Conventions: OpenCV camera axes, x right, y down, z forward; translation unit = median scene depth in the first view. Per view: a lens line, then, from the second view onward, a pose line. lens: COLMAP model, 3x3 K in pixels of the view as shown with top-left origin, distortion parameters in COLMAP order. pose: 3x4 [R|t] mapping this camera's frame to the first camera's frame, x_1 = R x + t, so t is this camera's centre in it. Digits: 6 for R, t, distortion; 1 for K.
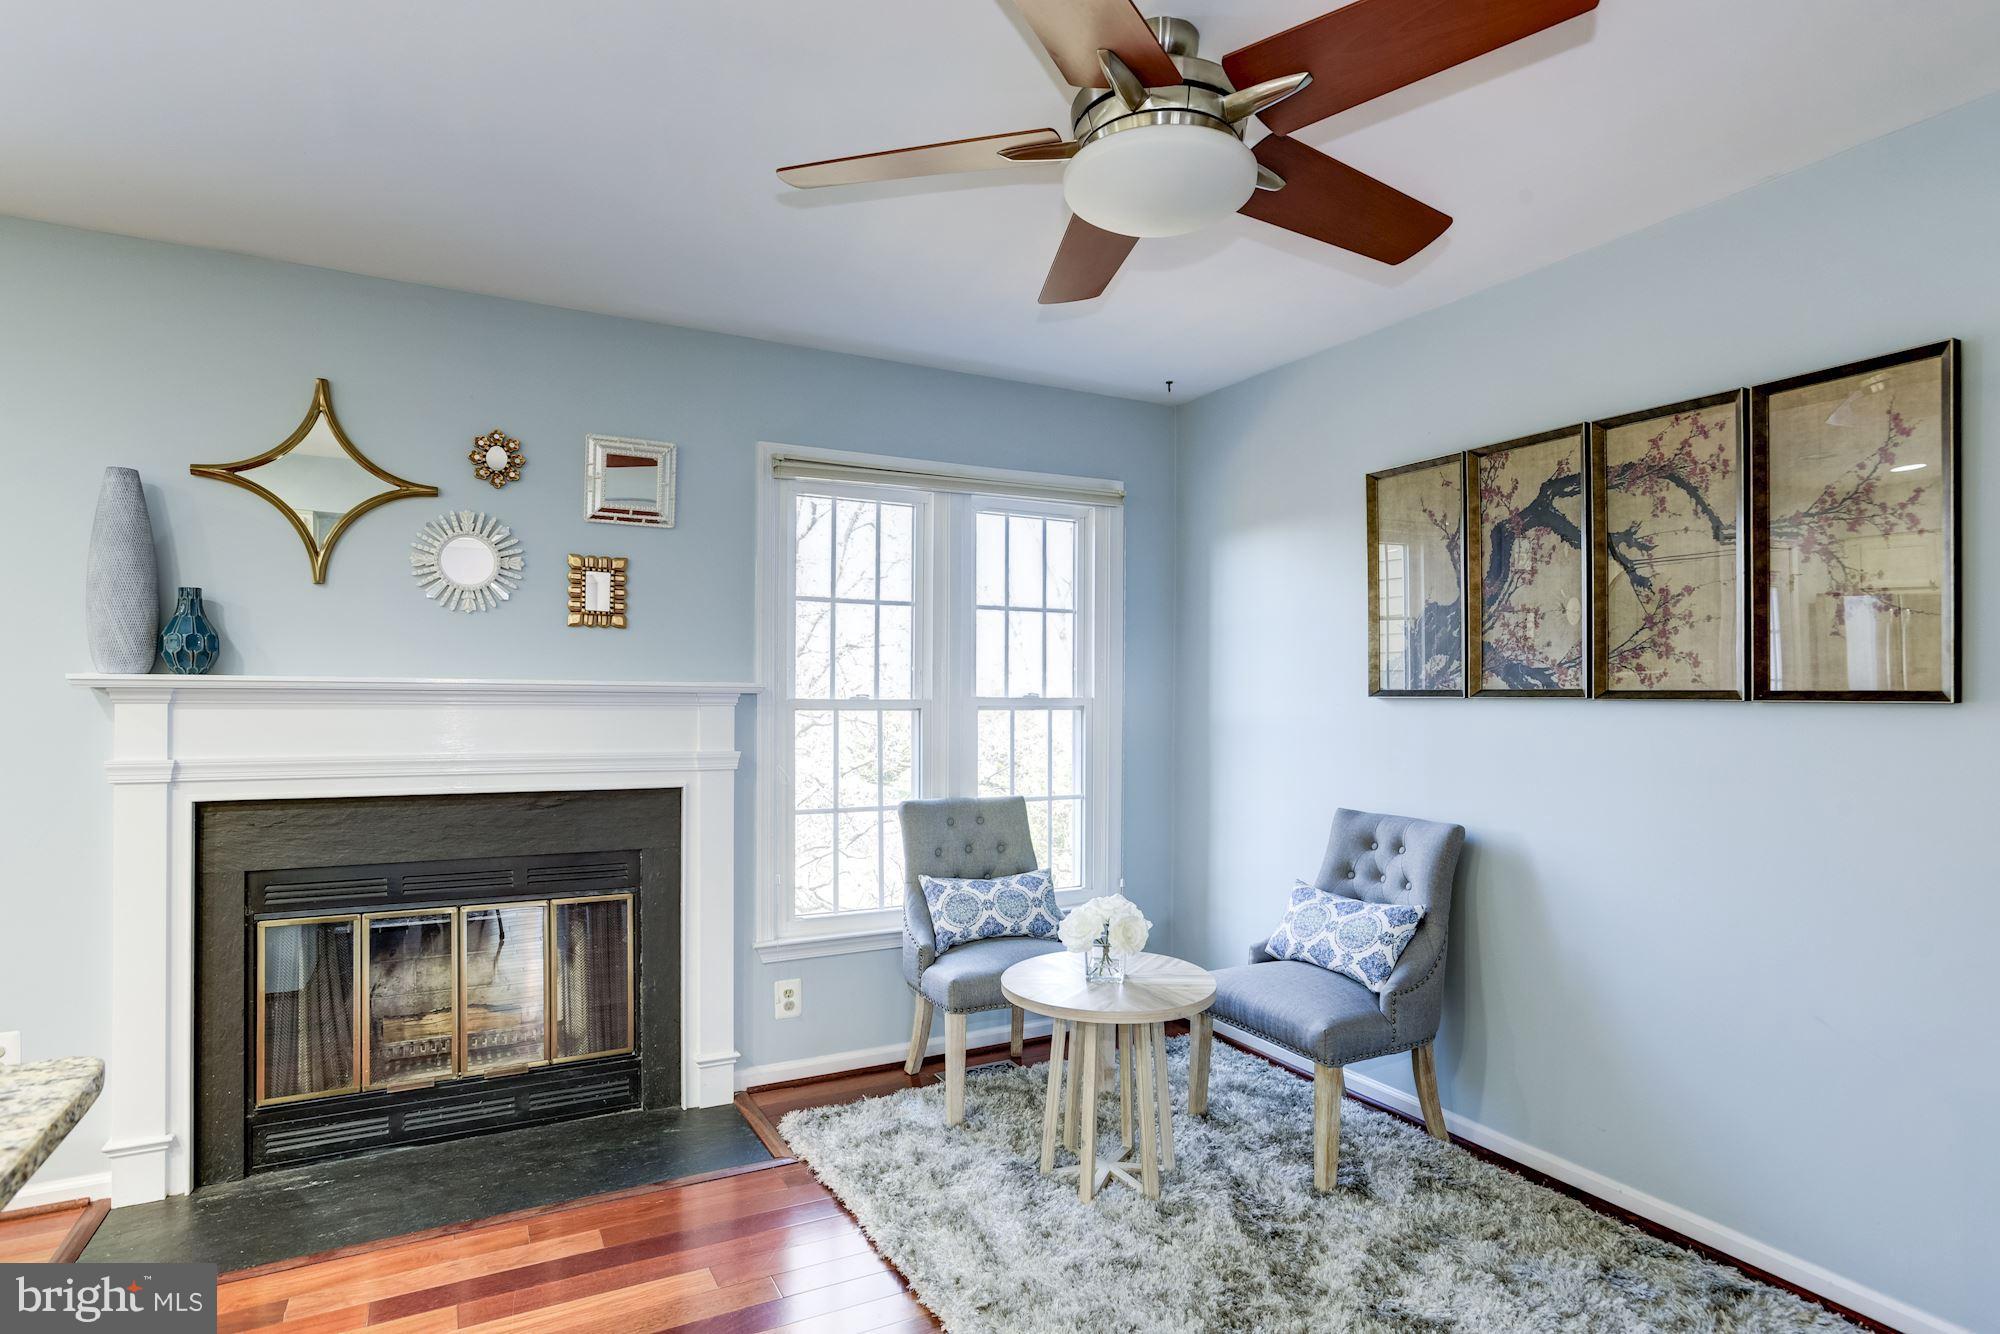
lens RADIAL K [[1017.4, 0, 972.1], [0, 1017.4, 689.4], [0, 0, 1]] dist [-0.061881, 0.038119]
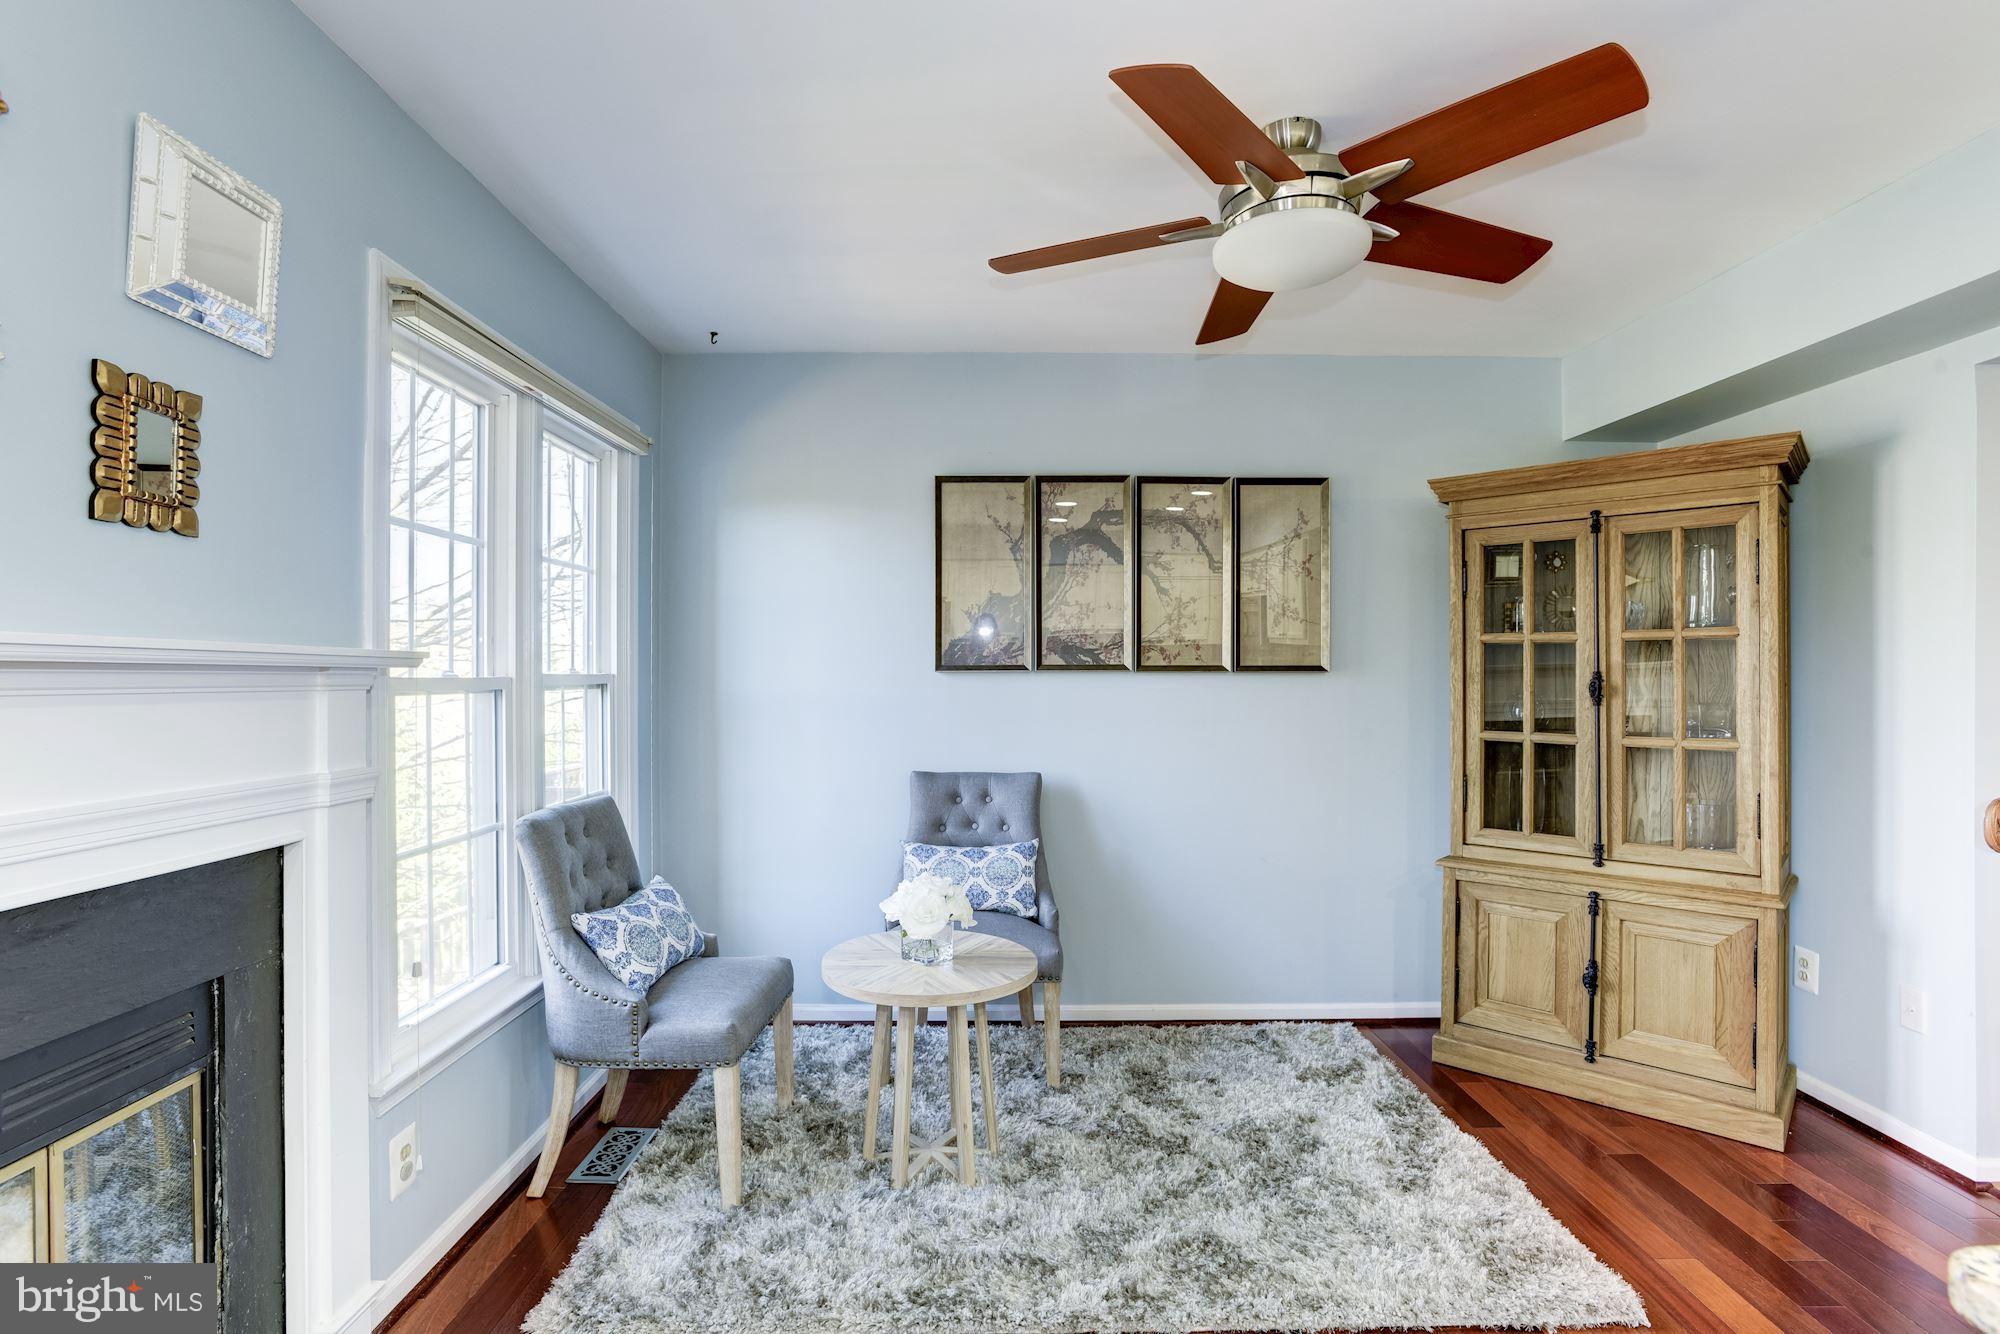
lens RADIAL K [[970.1, 0, 999.4], [0, 970.1, 675.8], [0, 0, 1]] dist [-0.052872, 0.029167]
pose [[0.464549, -0.008123, 0.885510, -0.571870], [-0.000882, 0.999953, 0.009636, 0.002044], [-0.885547, -0.005258, 0.464520, 0.442868]]
